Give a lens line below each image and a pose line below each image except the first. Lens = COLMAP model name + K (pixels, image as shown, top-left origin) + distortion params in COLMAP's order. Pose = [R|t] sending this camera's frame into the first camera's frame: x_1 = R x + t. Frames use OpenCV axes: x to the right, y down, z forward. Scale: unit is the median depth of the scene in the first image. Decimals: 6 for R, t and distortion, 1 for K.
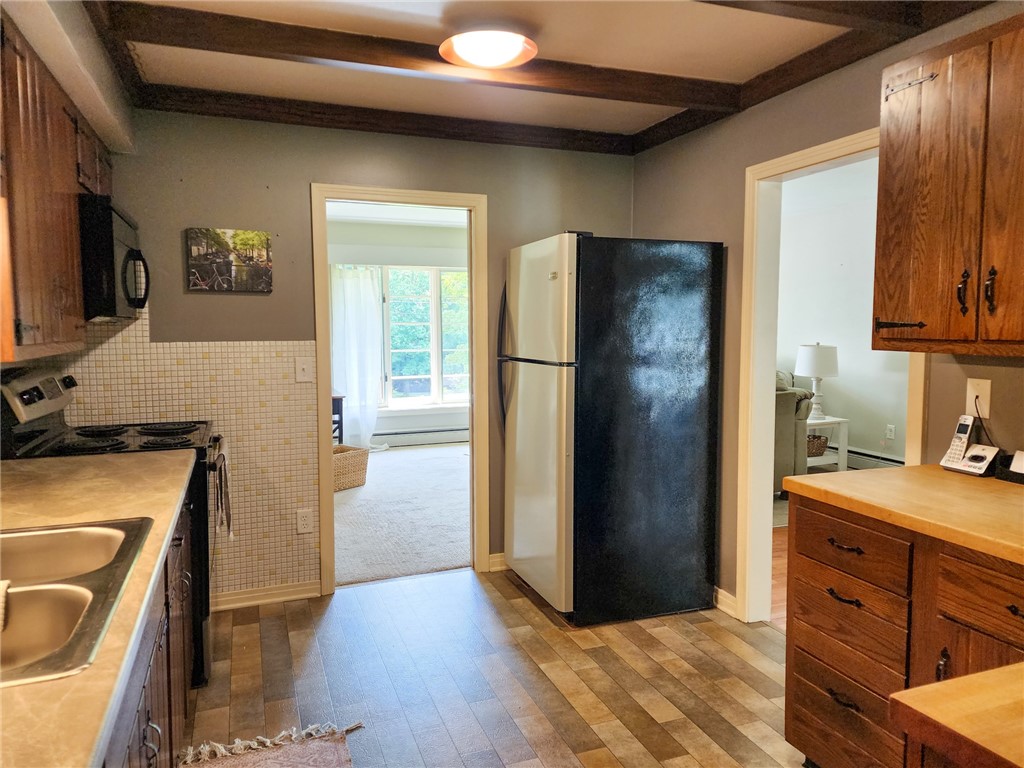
lens RADIAL K [[714.2, 0, 511.0], [0, 714.2, 381.1], [0, 0, 1]] dist [0.072203, -0.068526]
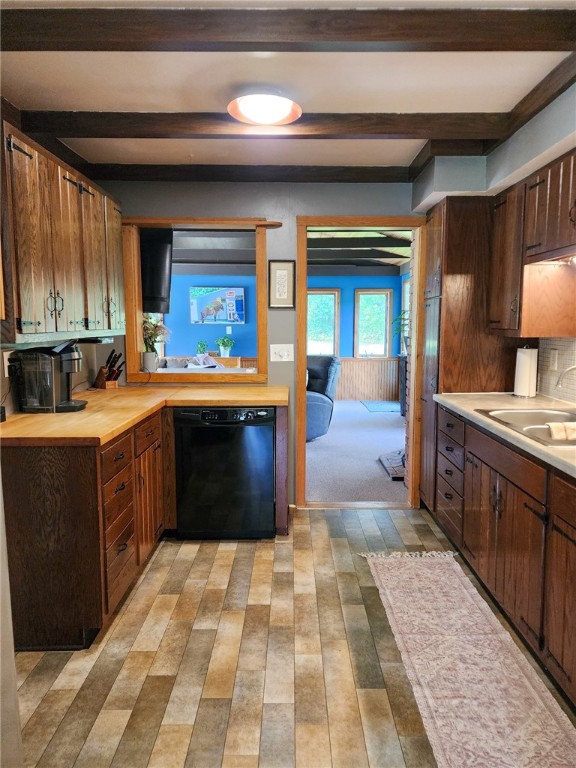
lens RADIAL K [[532.2, 0, 288.2], [0, 532.2, 378.0], [0, 0, 1]] dist [0.065992, -0.063950]
pose [[-0.934260, -0.036140, 0.354756, -0.215328], [0.031034, 0.982835, 0.181856, -0.105122], [-0.355239, 0.180910, -0.917102, 1.276733]]
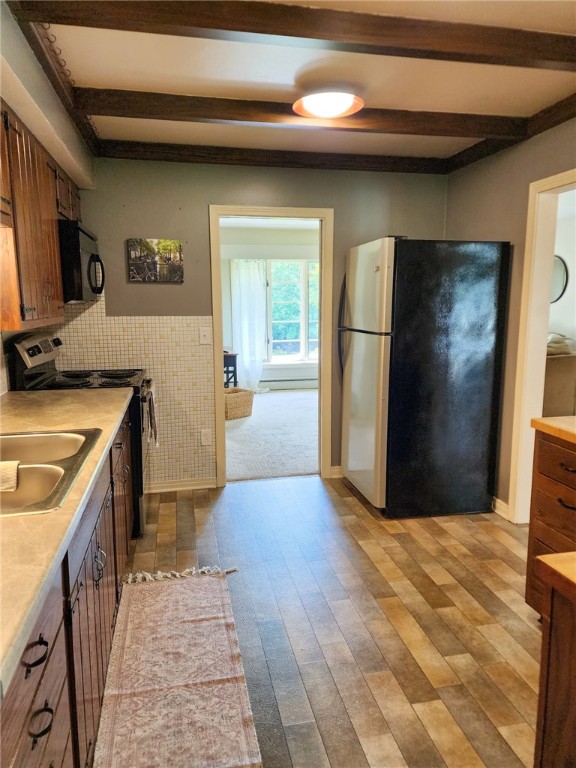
lens RADIAL K [[533.0, 0, 288.0], [0, 533.0, 384.0], [0, 0, 1]] dist [0.077082, -0.083160]
pose [[0.987967, 0.023960, -0.152795, 0.053788], [-0.012038, 0.996843, 0.078480, -0.005659], [0.154193, -0.075696, 0.985137, -0.060483]]
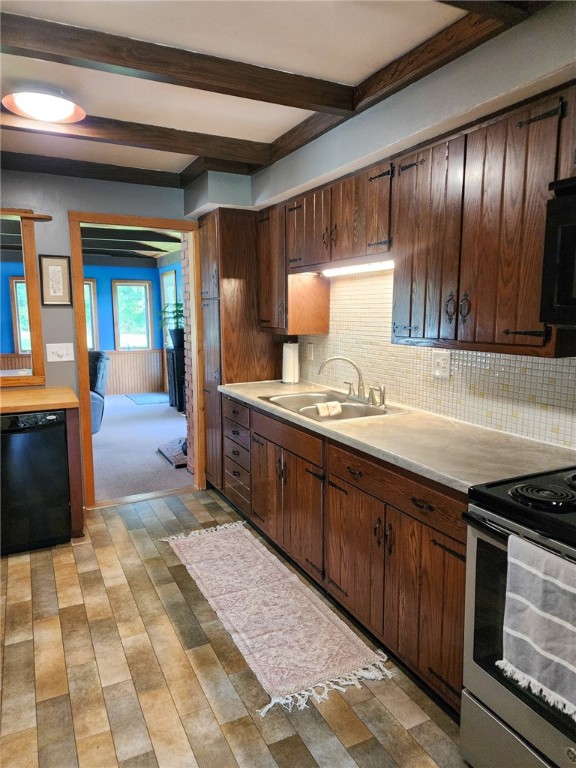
lens RADIAL K [[533.0, 0, 288.0], [0, 533.0, 384.0], [0, 0, 1]] dist [0.077082, -0.083160]
pose [[-0.995299, 0.016315, -0.095468, -0.148317], [-0.005116, 0.975476, 0.220047, -0.138015], [0.096717, 0.219501, -0.970806, 1.375371]]
